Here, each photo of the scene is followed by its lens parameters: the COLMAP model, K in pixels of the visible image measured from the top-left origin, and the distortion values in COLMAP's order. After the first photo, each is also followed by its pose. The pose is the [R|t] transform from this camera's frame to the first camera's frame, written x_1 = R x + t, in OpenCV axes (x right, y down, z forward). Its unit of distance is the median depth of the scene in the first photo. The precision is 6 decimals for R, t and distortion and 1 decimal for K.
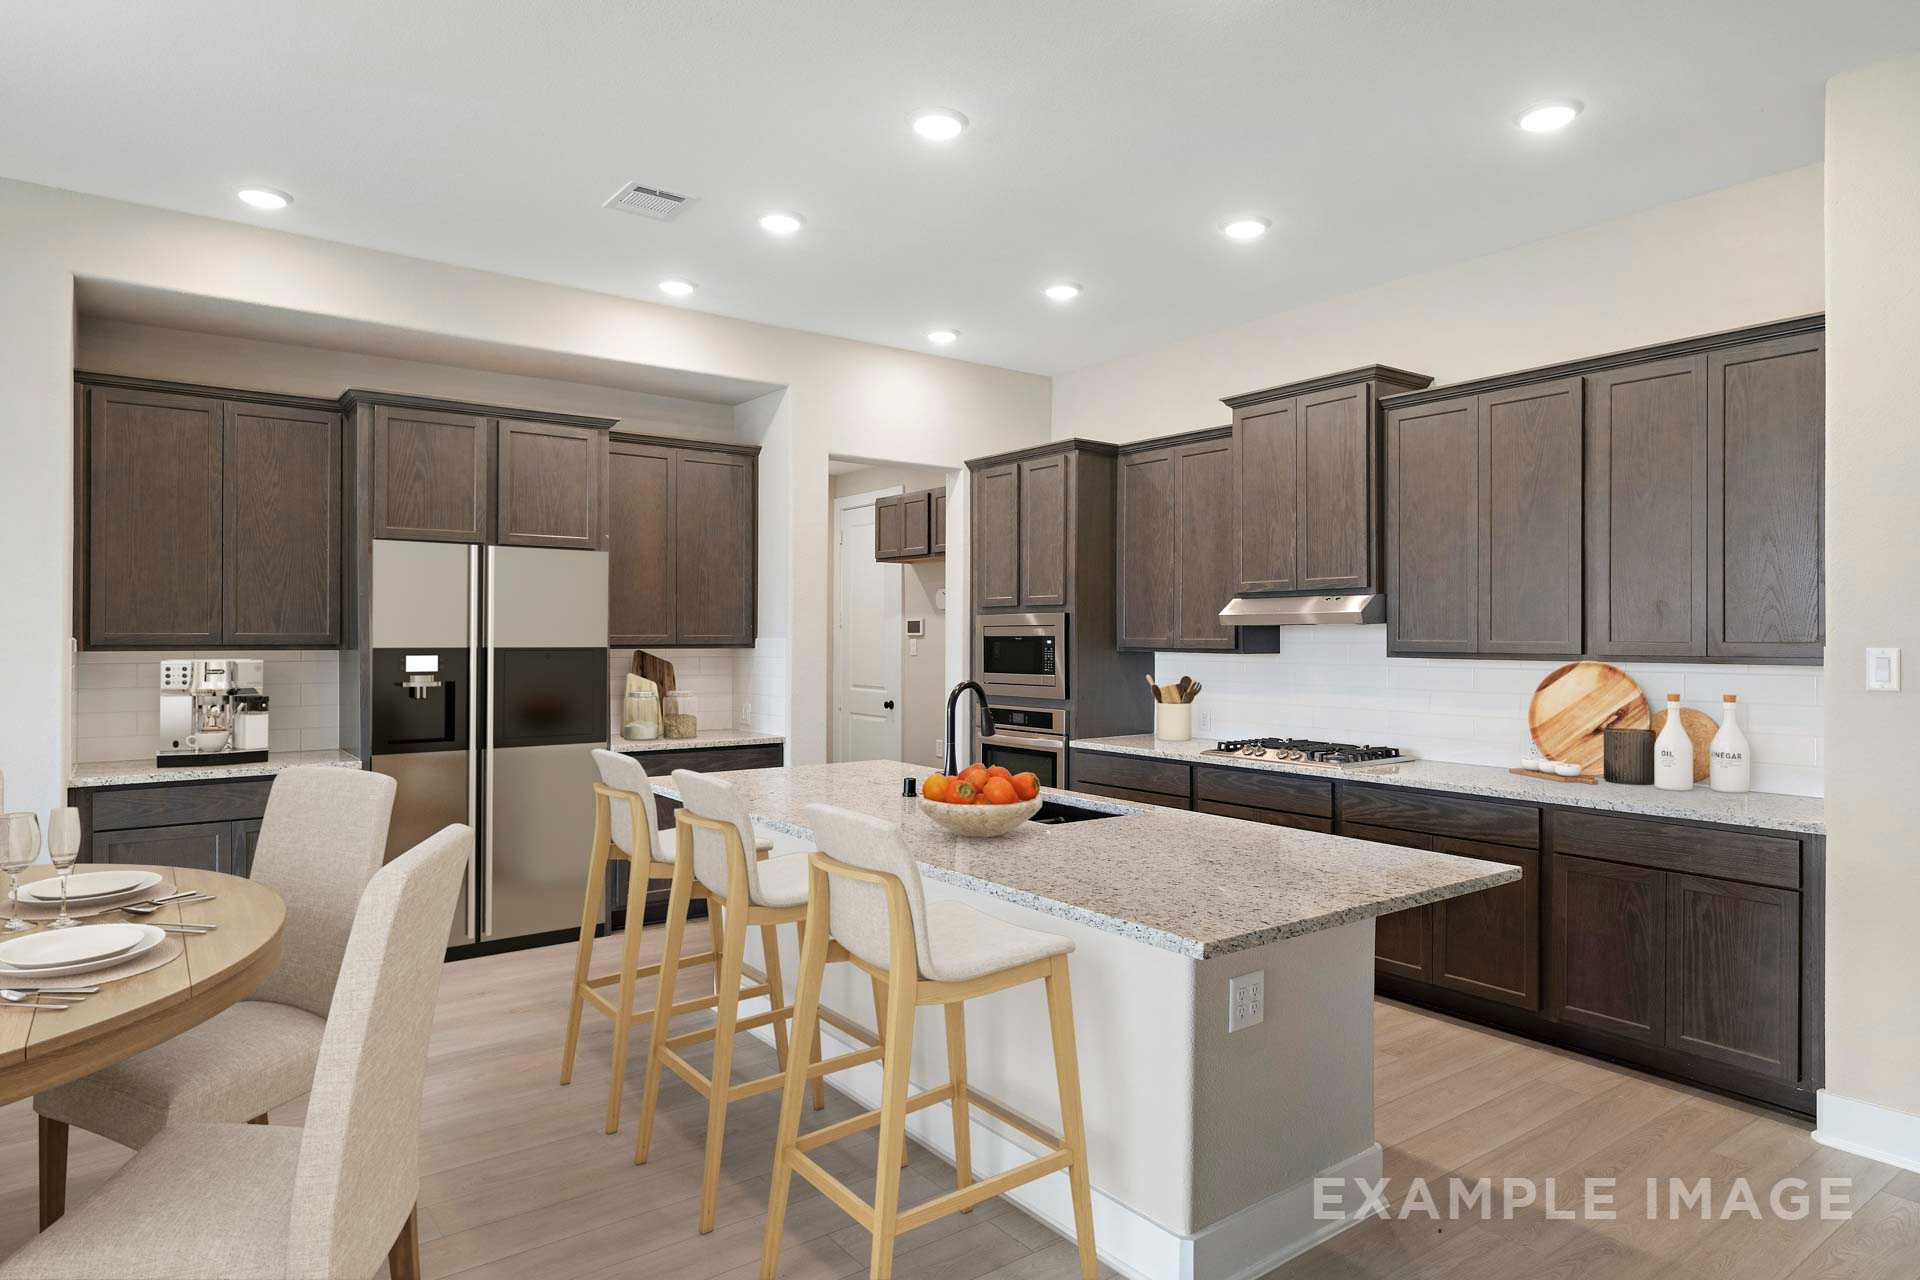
lens RADIAL K [[1151.3, 0, 955.3], [0, 1151.3, 642.3], [0, 0, 1]] dist [0.032268, -0.001920]
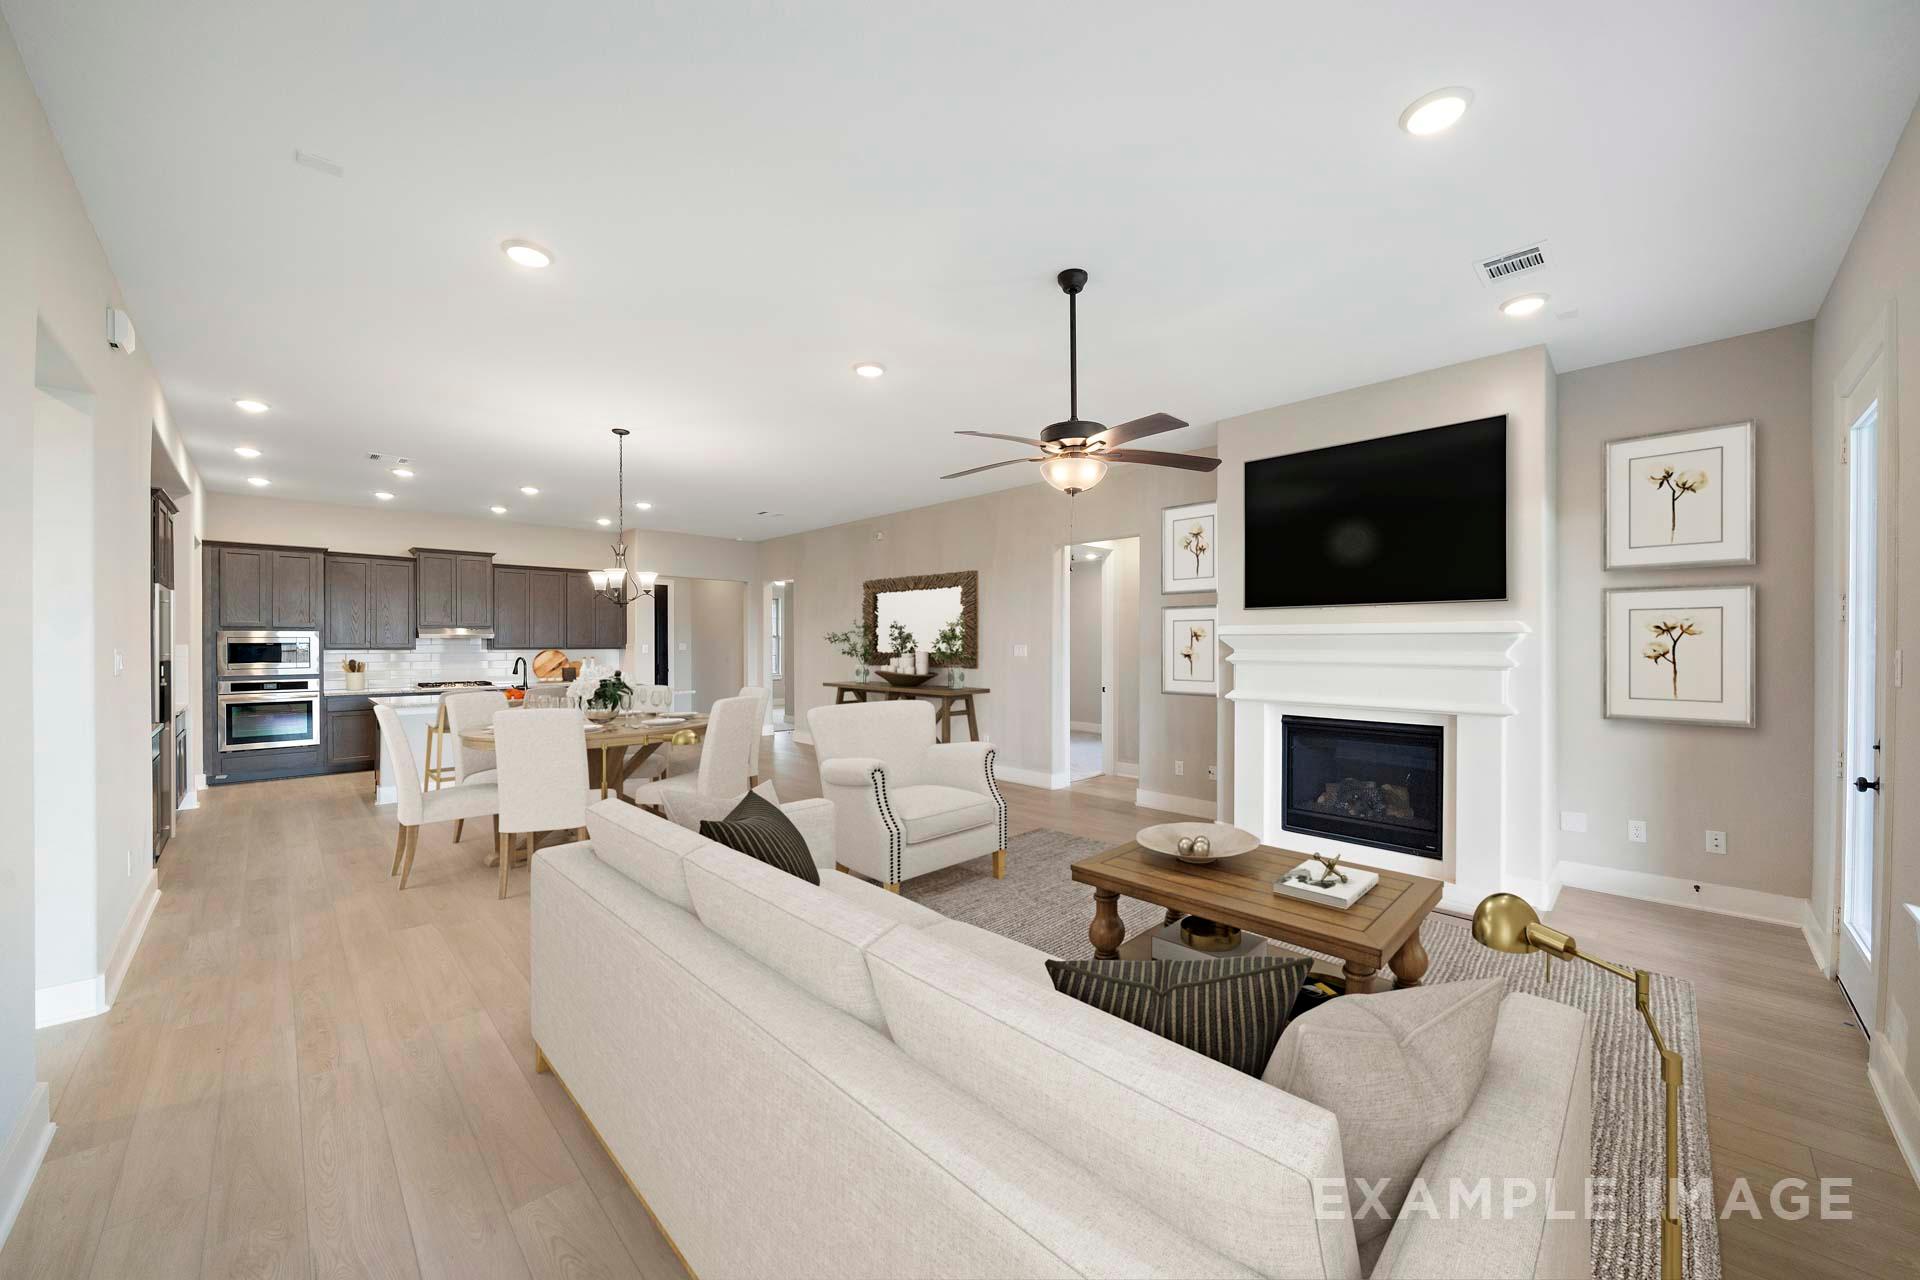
lens RADIAL K [[708.1, 0, 965.8], [0, 708.1, 646.6], [0, 0, 1]] dist [0.000864, -0.000582]
pose [[-0.148244, -0.008854, 0.988911, -1.329976], [0.003834, 0.999947, 0.009527, -0.006301], [-0.988943, 0.005204, -0.148202, 0.048490]]
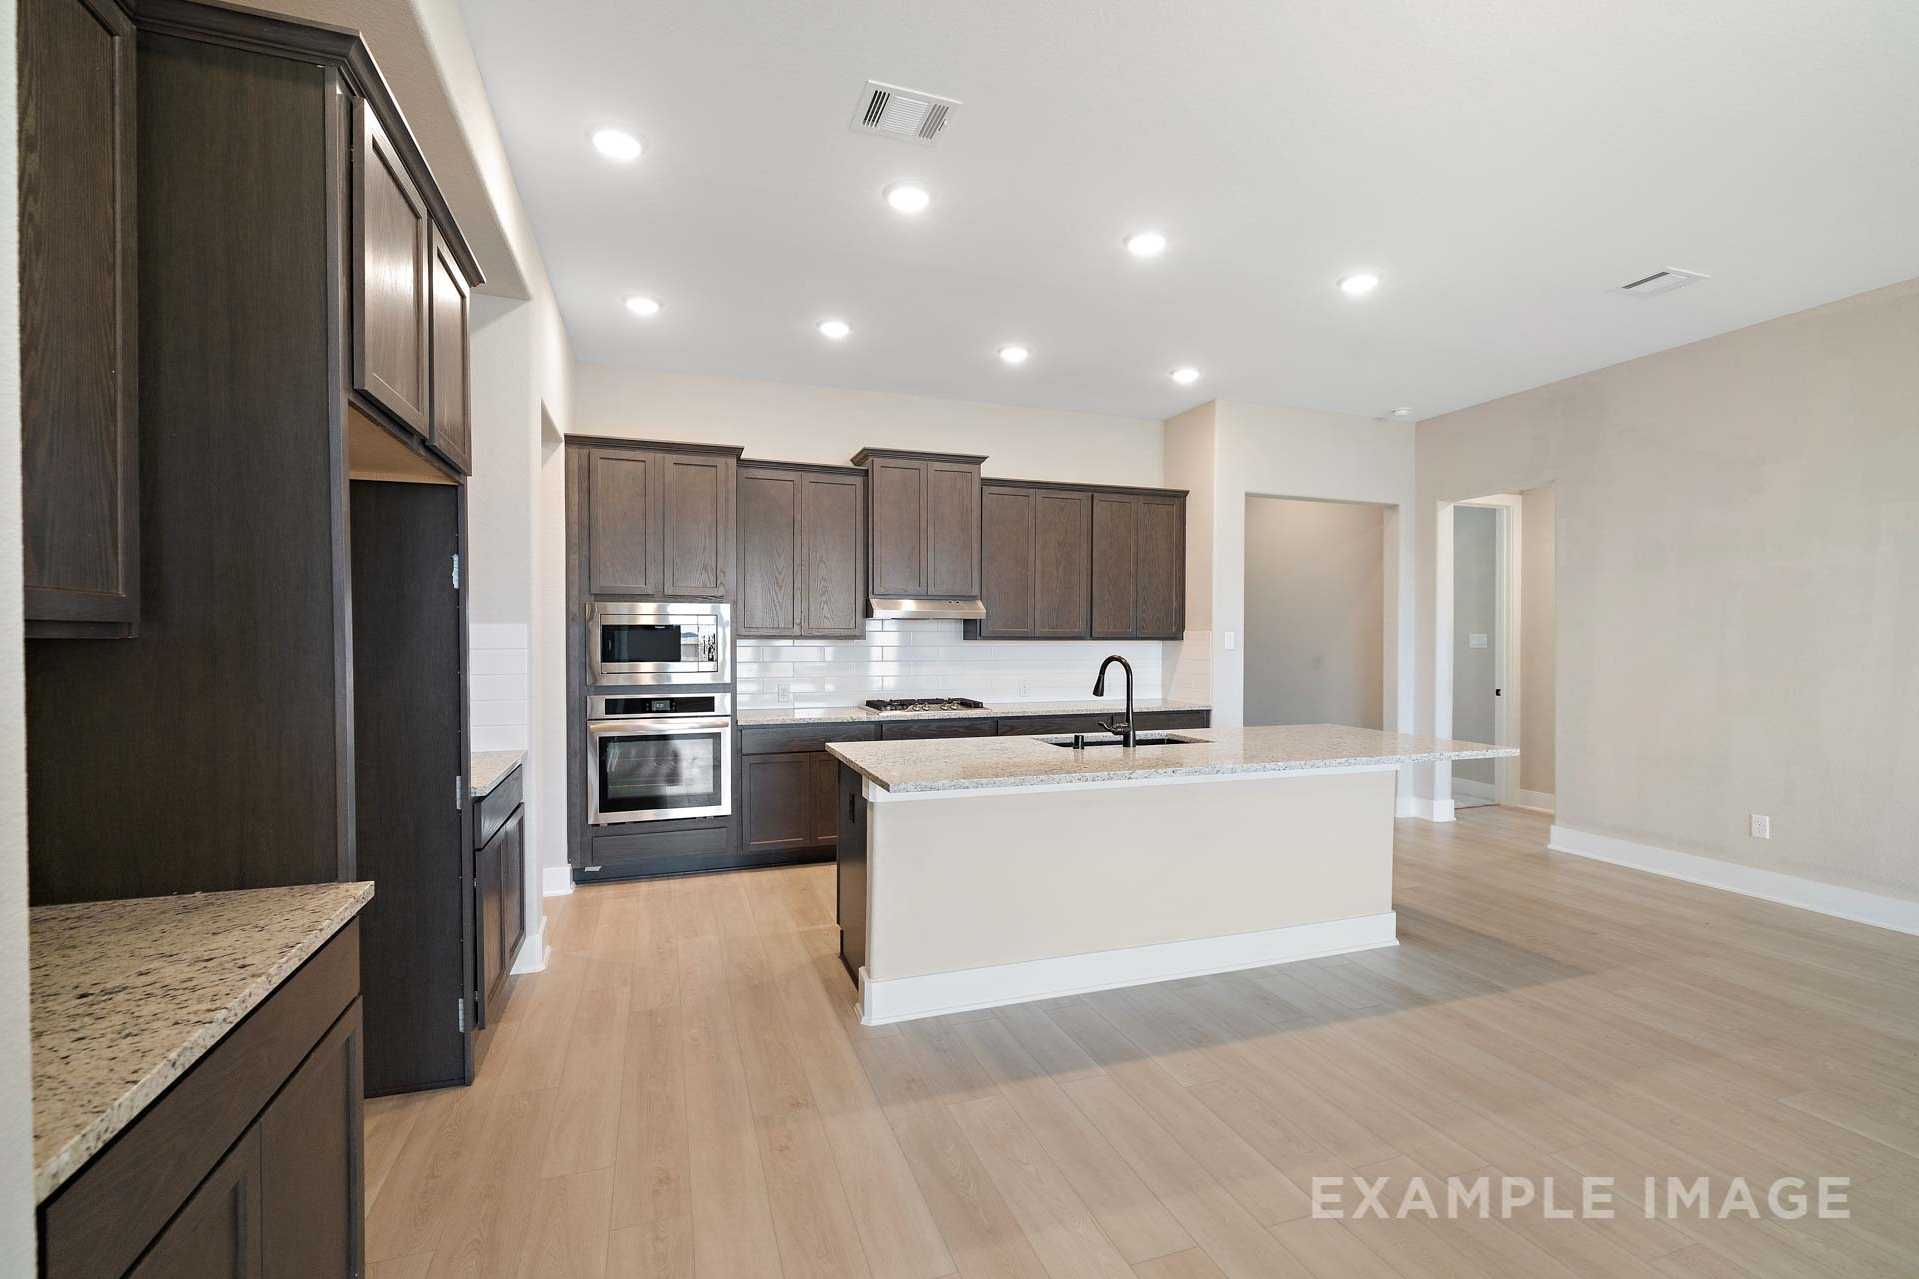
lens RADIAL K [[847.5, 0, 972.3], [0, 847.5, 655.7], [0, 0, 1]] dist [-0.002496, -0.001097]
pose [[0.285322, -0.023225, 0.958150, -0.614282], [0.002575, 0.999721, 0.023466, 0.005353], [-0.958428, -0.004229, 0.285302, 0.552925]]
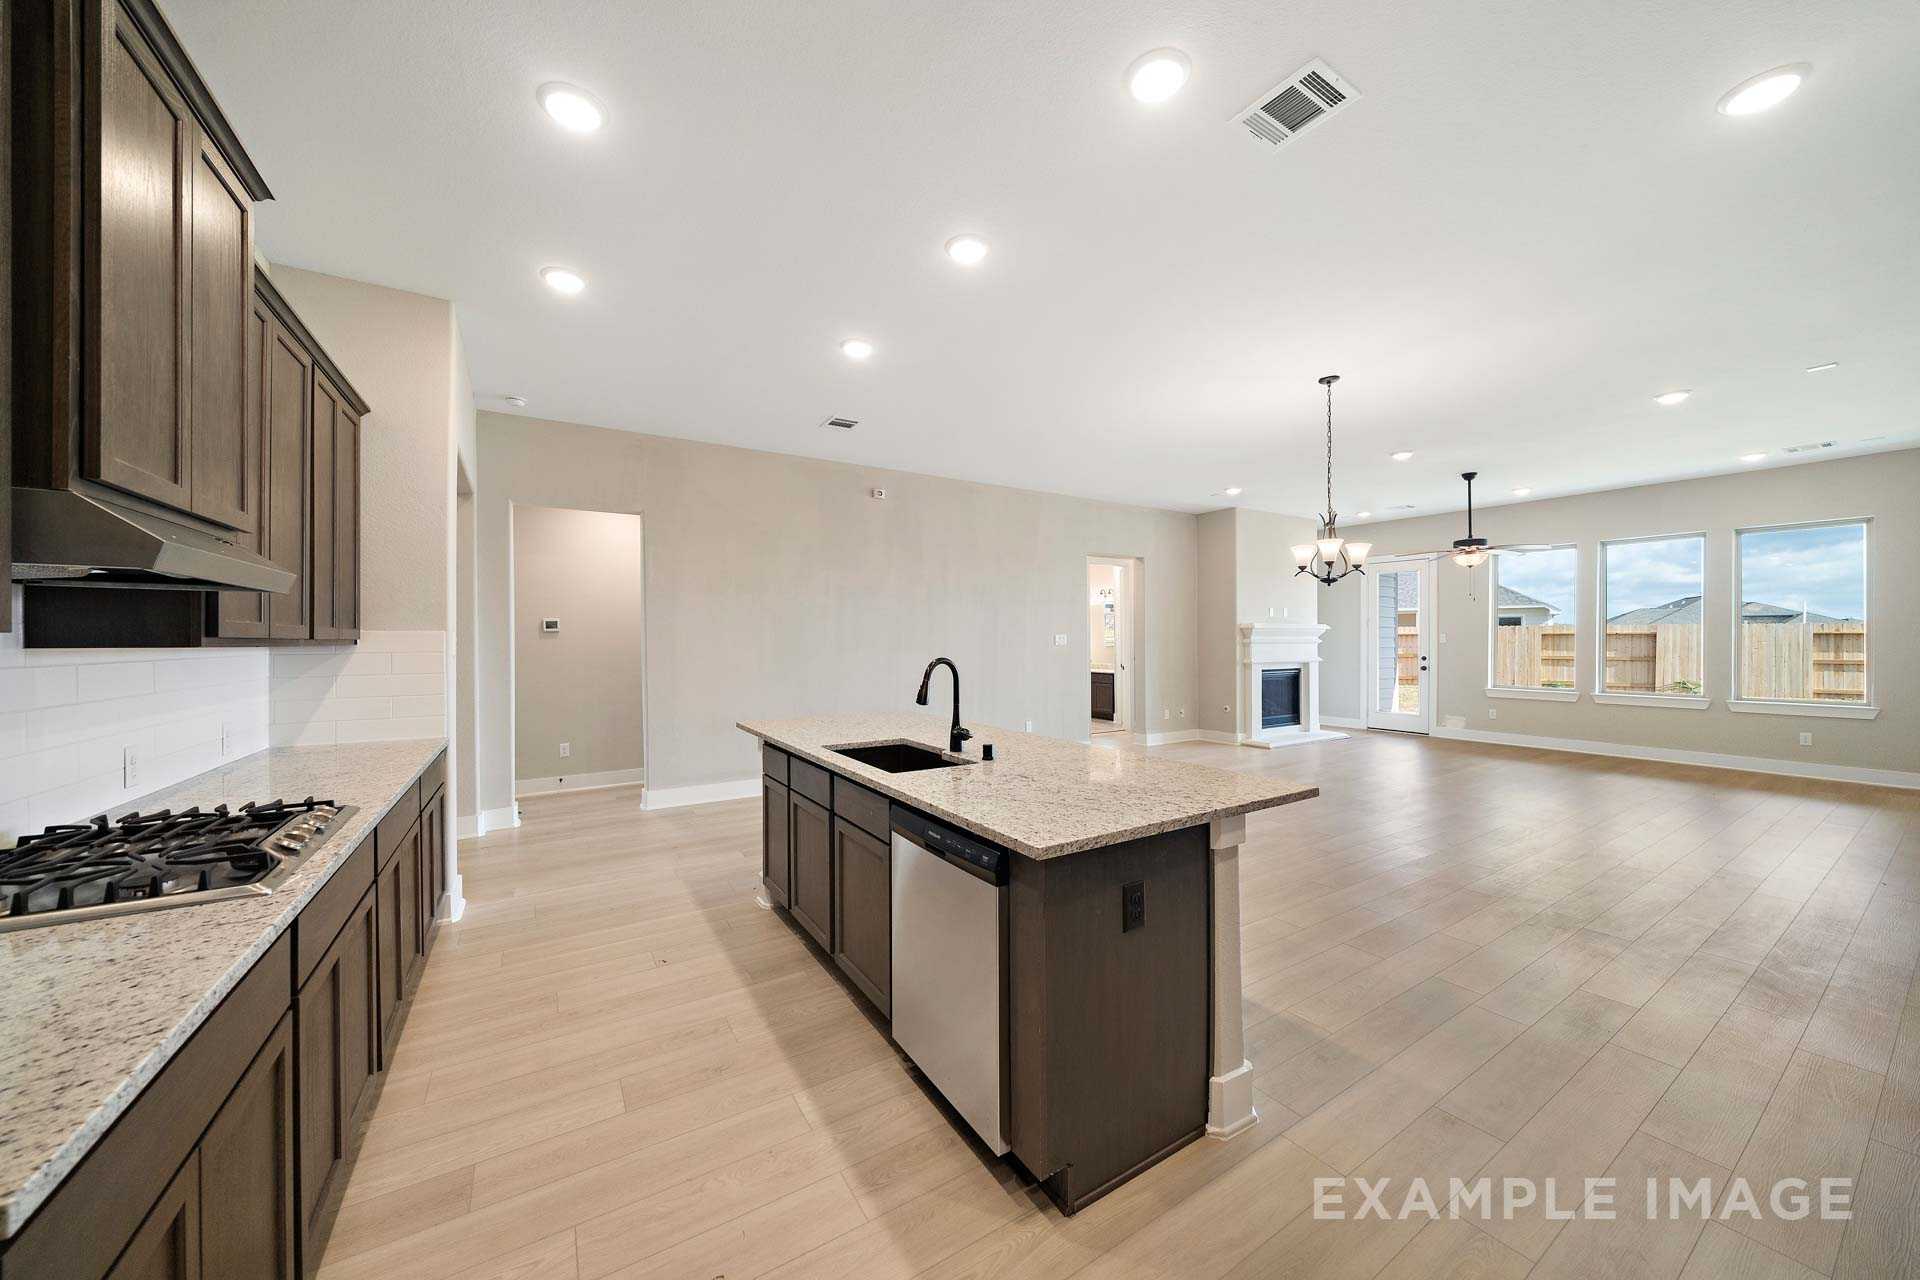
lens RADIAL K [[666.5, 0, 968.6], [0, 666.5, 642.3], [0, 0, 1]] dist [-0.008803, -0.000221]
pose [[-0.997416, -0.001340, 0.071833, -0.040386], [-0.000521, 0.999935, 0.011415, 0.003701], [-0.071844, 0.011349, -0.997351, 1.081424]]
